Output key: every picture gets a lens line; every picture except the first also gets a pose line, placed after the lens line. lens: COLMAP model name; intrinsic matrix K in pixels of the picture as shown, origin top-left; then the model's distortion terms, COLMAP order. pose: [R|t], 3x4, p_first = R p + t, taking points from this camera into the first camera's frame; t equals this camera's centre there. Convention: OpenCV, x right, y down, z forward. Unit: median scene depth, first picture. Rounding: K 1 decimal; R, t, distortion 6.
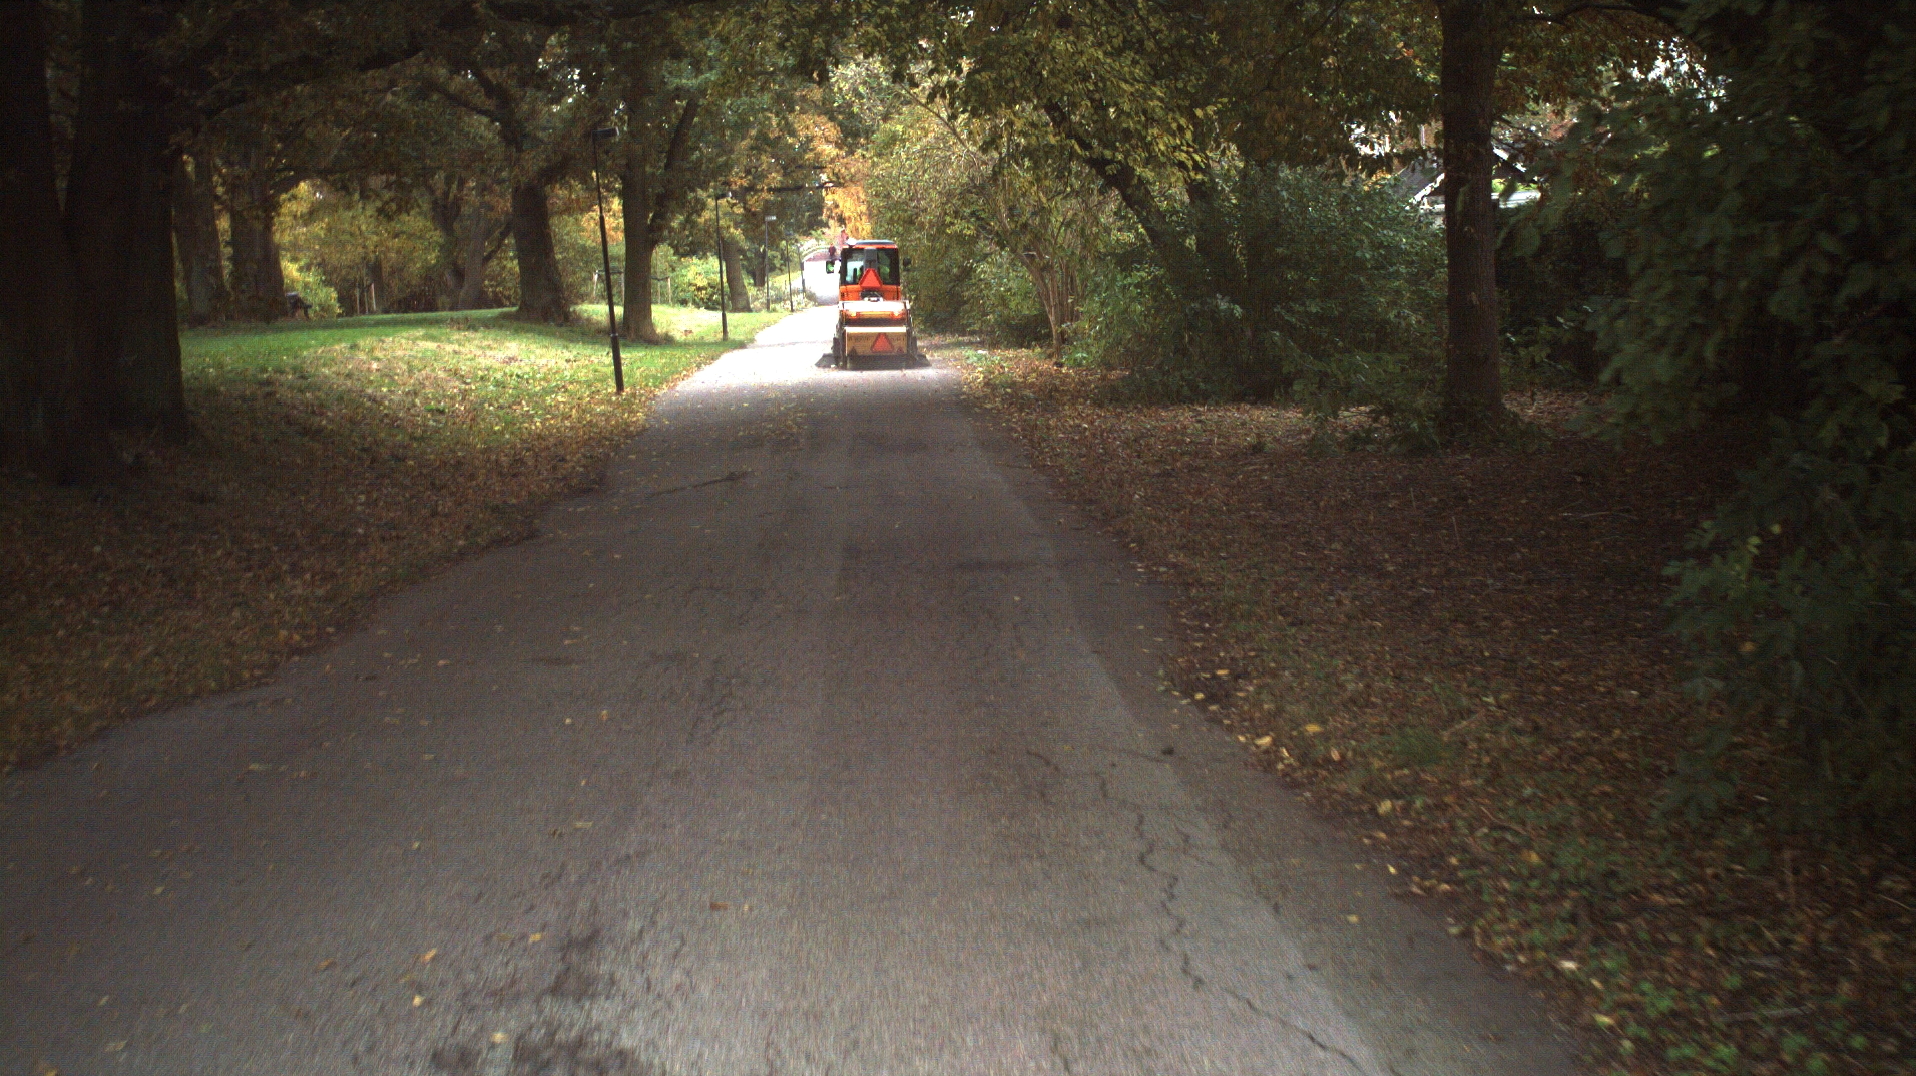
lens RADIAL K [[3145.6, 0, 956.0], [0, 3145.6, 528.6], [0, 0, 1]] dist [-0.199469, 0.000000]
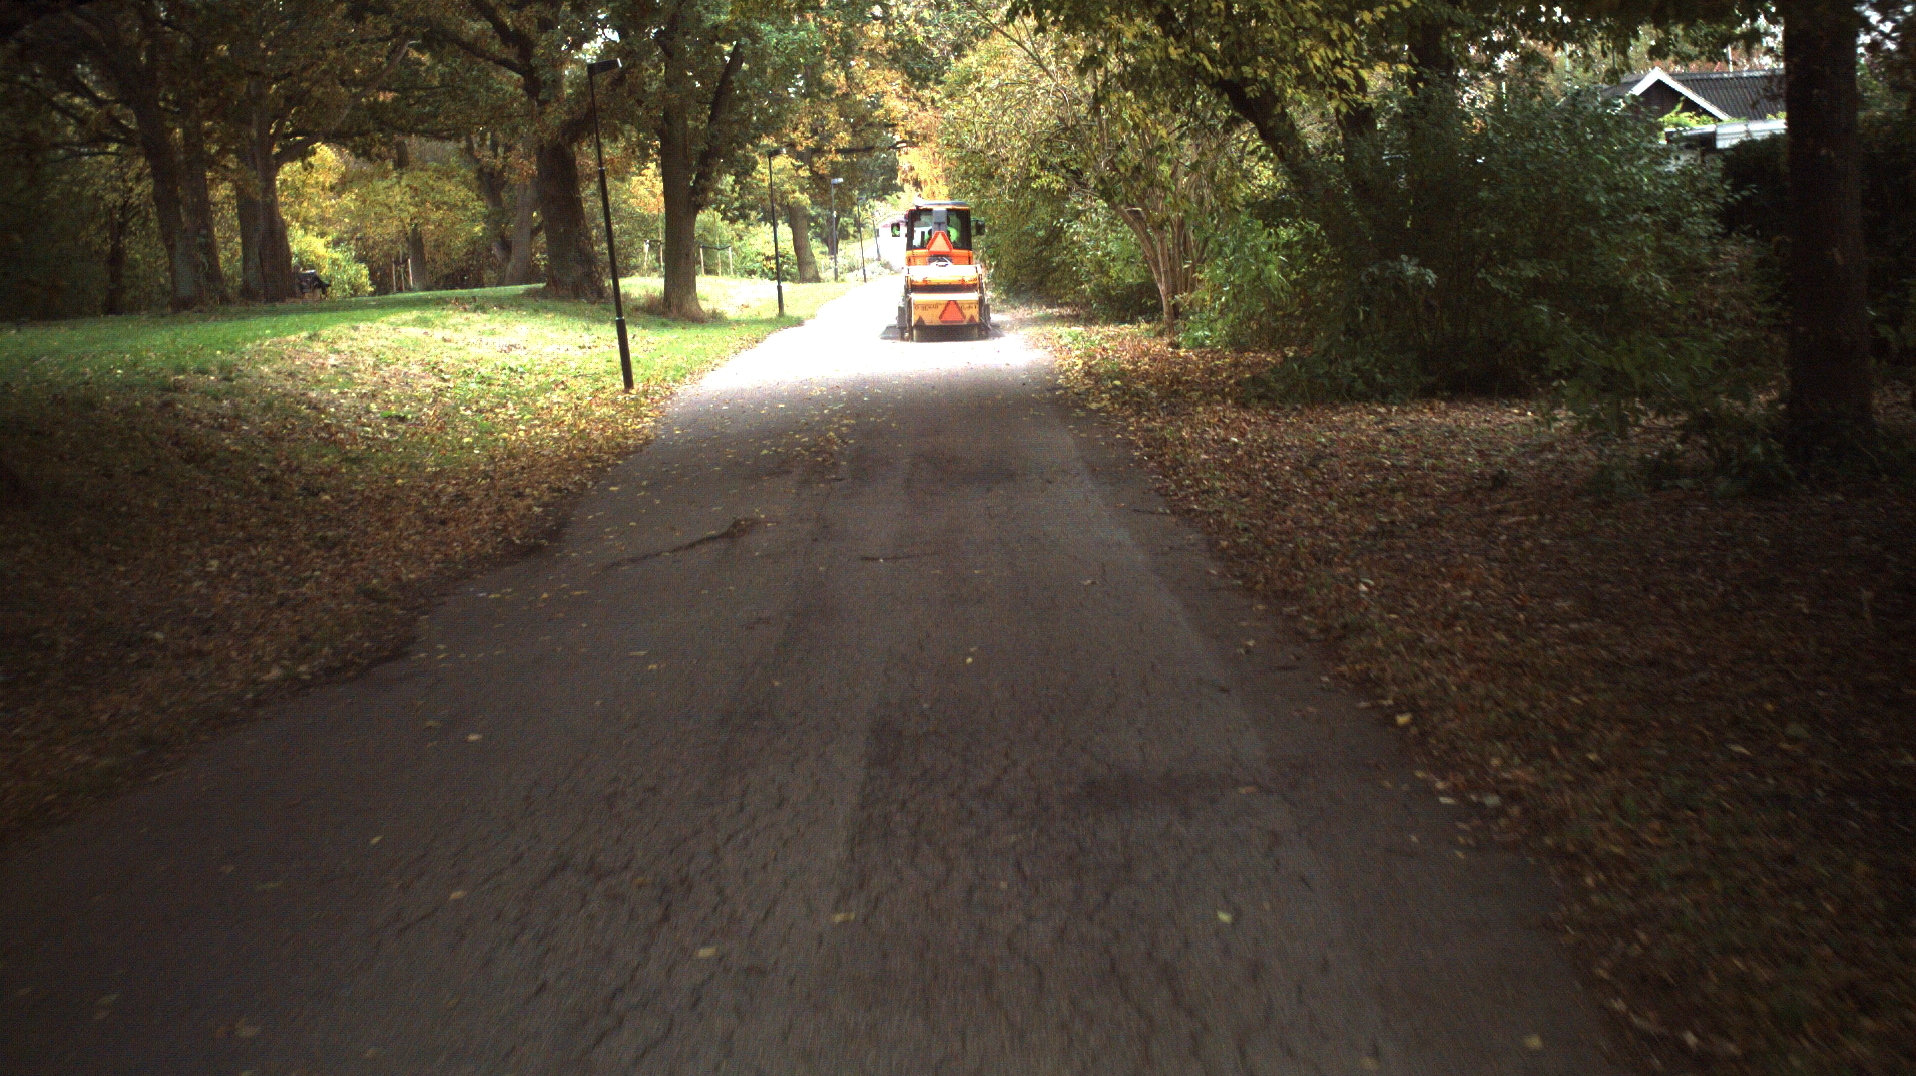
lens RADIAL K [[3149.7, 0, 957.4], [0, 3149.7, 548.1], [0, 0, 1]] dist [-0.200217, 0.000000]
pose [[0.999541, -0.014523, -0.026576, -0.002516], [0.014969, 0.999749, 0.016680, -0.015161], [0.026328, -0.017070, 0.999508, 0.200859]]
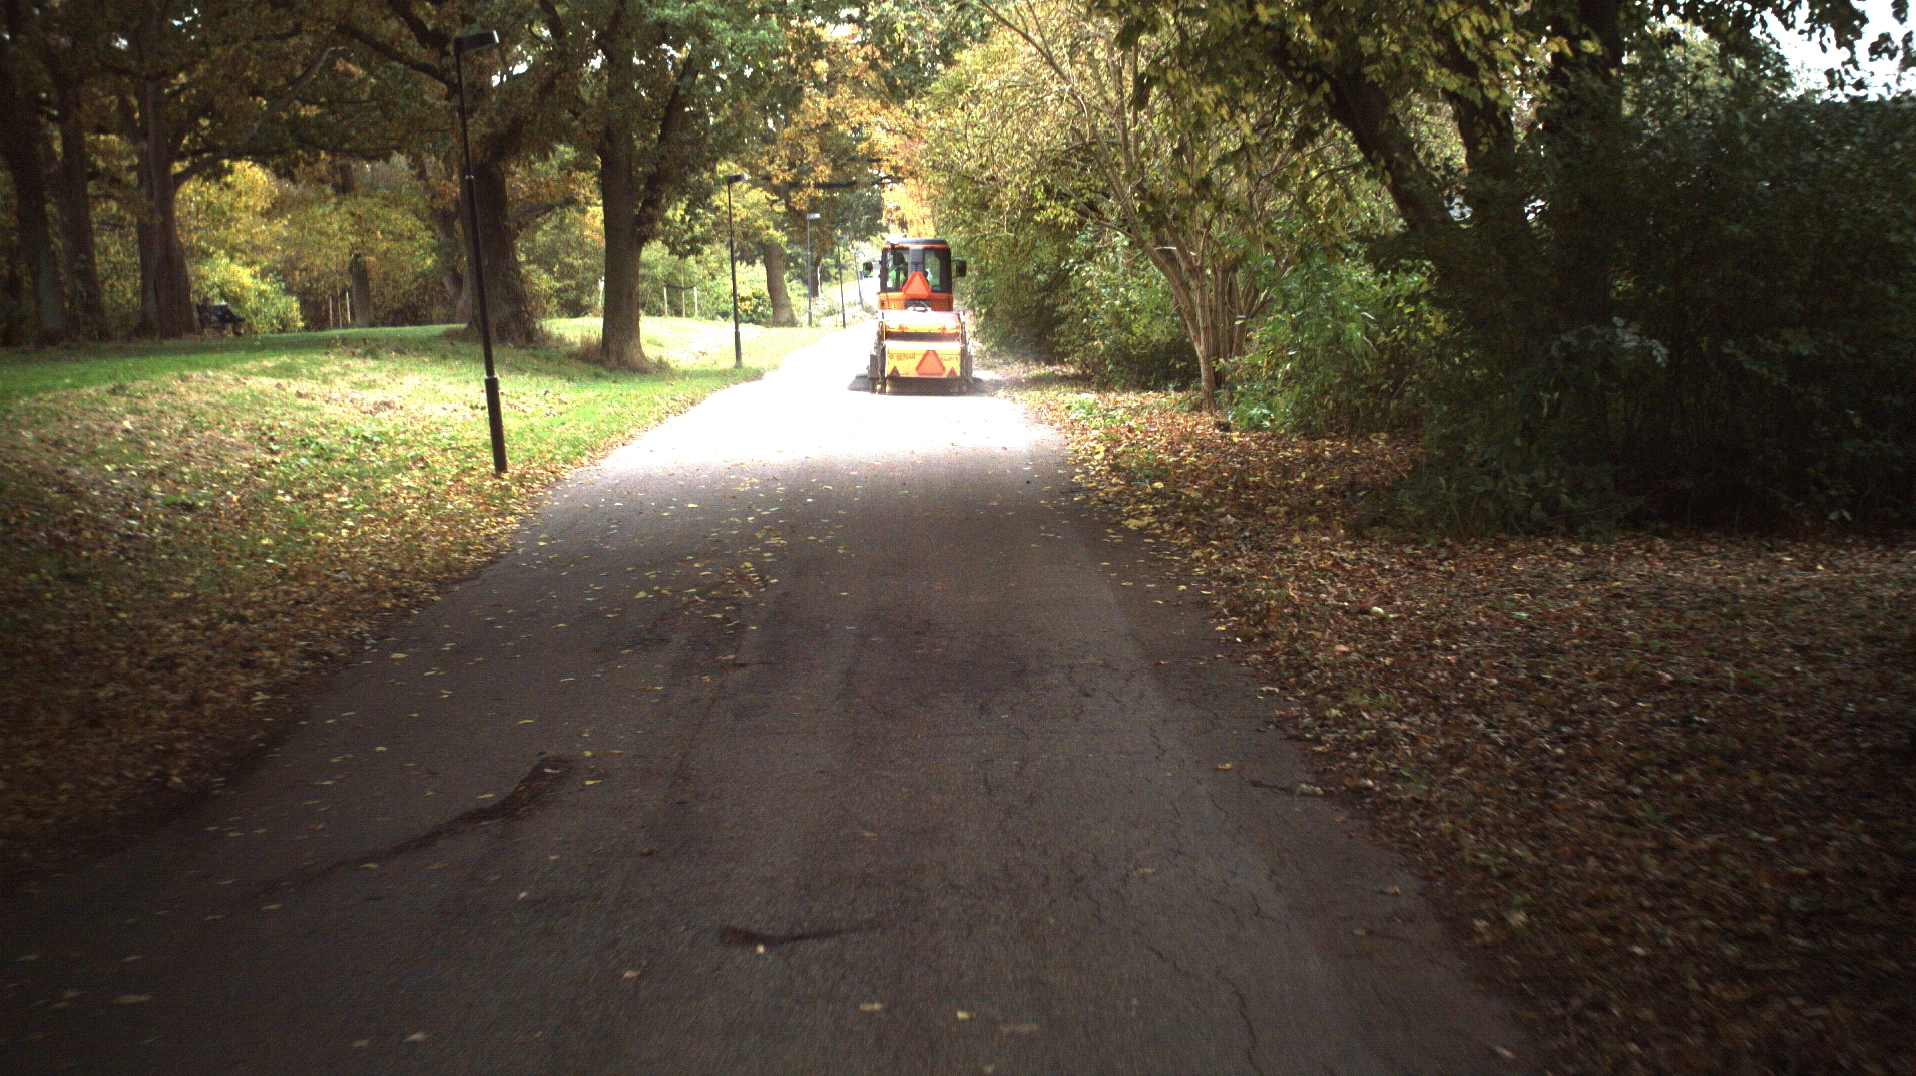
lens RADIAL K [[3149.7, 0, 962.2], [0, 3149.7, 537.3], [0, 0, 1]] dist [-0.200217, 0.000000]
pose [[0.999806, 0.004811, -0.019116, -0.006954], [-0.004829, 0.999988, -0.000889, -0.030945], [0.019111, 0.000982, 0.999817, 0.401183]]
